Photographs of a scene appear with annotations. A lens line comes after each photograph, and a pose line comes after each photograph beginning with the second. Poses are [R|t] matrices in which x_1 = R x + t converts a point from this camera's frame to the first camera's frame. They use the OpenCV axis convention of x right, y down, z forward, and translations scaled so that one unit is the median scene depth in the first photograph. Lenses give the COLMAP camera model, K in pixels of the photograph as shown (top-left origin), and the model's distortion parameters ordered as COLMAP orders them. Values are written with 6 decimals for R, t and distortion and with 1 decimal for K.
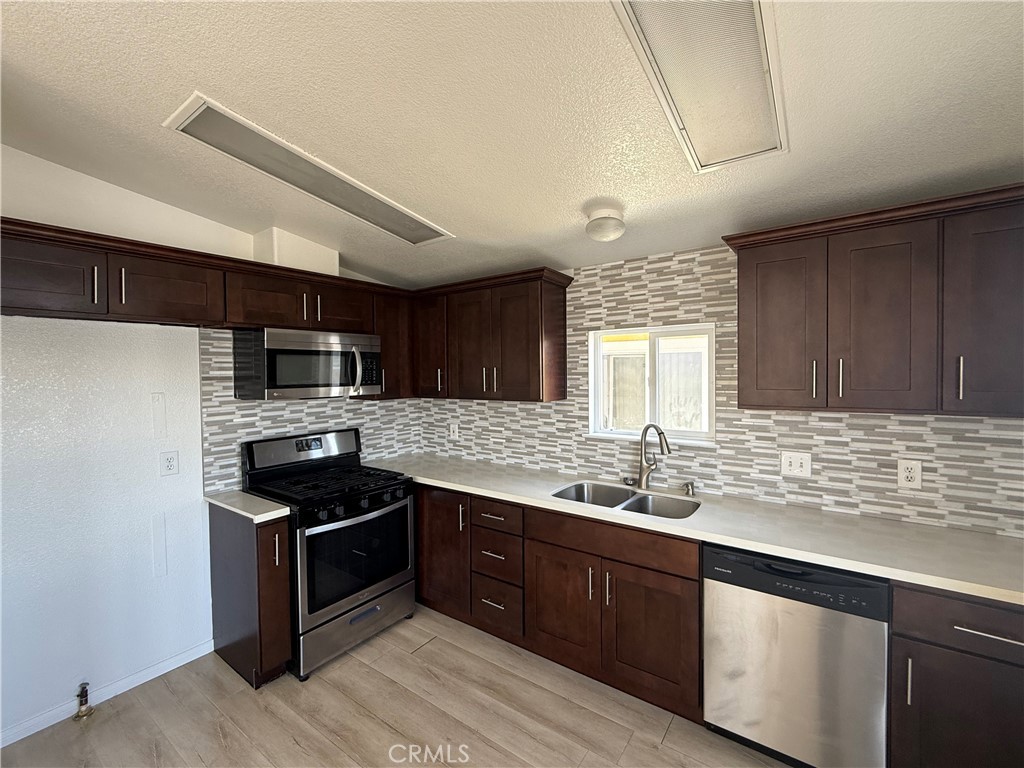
lens RADIAL K [[437.6, 0, 515.9], [0, 437.6, 382.3], [0, 0, 1]] dist [0.000036, -0.000418]
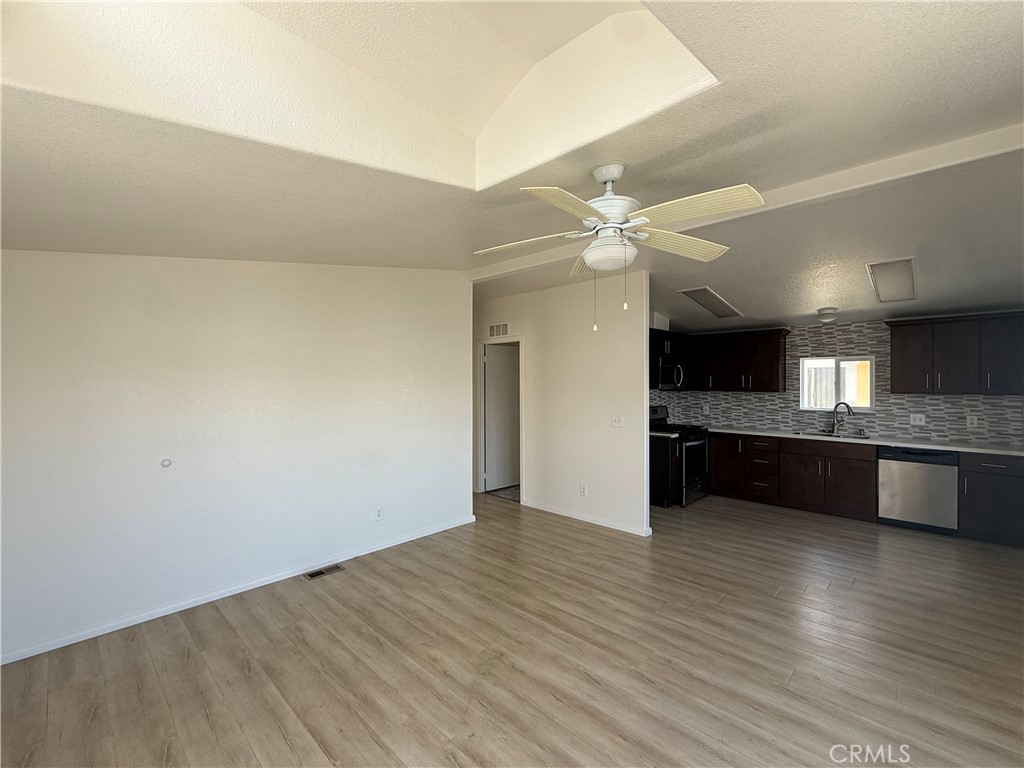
lens RADIAL K [[437.6, 0, 518.0], [0, 437.6, 381.9], [0, 0, 1]] dist [0.000036, -0.000418]
pose [[0.990419, 0.011593, -0.137606, -0.938593], [-0.014559, 0.999682, -0.020567, 0.060161], [0.137324, 0.022374, 0.990273, -1.306005]]
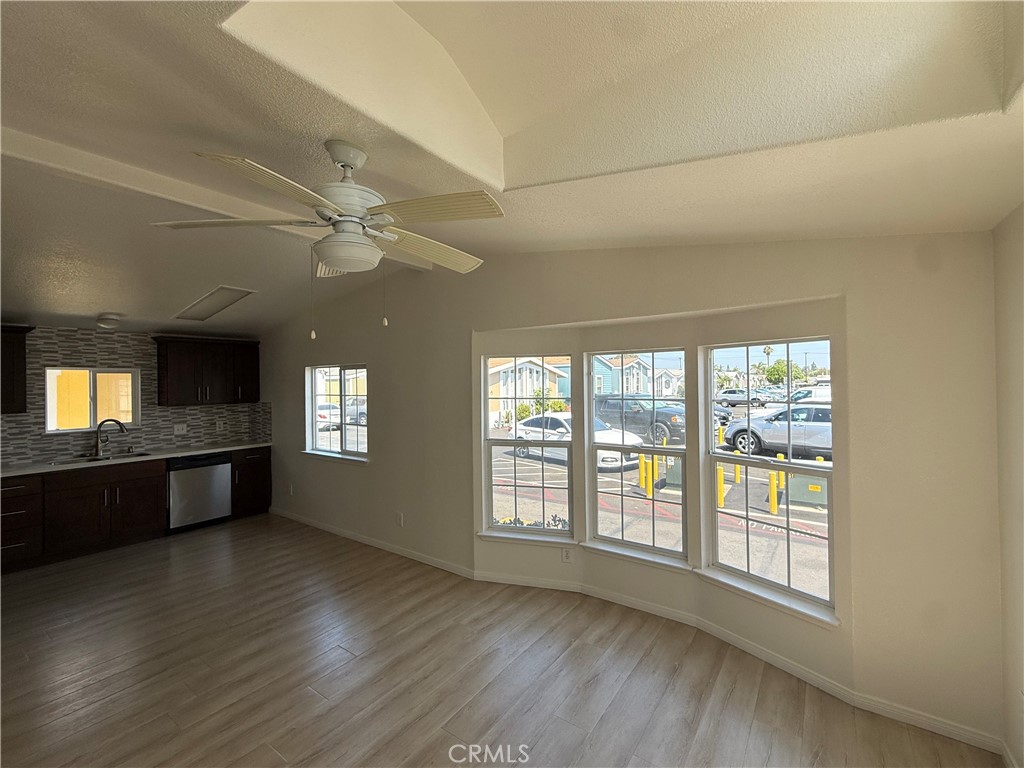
lens RADIAL K [[437.6, 0, 513.9], [0, 437.6, 380.7], [0, 0, 1]] dist [0.000036, -0.000418]
pose [[0.005067, 0.017151, 0.999840, -1.543981], [0.039357, 0.999075, -0.017337, 0.027695], [-0.999212, 0.039438, 0.004387, -0.756845]]
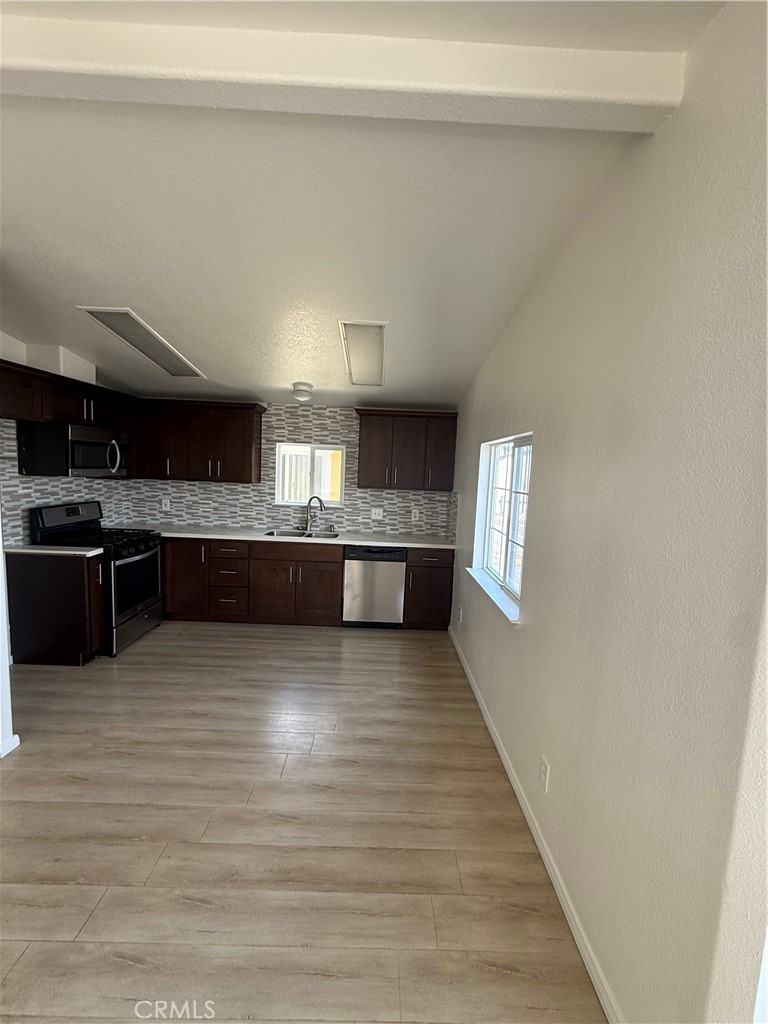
lens RADIAL K [[437.6, 0, 385.3], [0, 437.6, 514.3], [0, 0, 1]] dist [0.000036, -0.000418]
pose [[0.804373, -0.015819, 0.593914, -0.559497], [-0.039062, 0.996074, 0.079434, 0.009802], [-0.592839, -0.087094, 0.800597, -0.697088]]
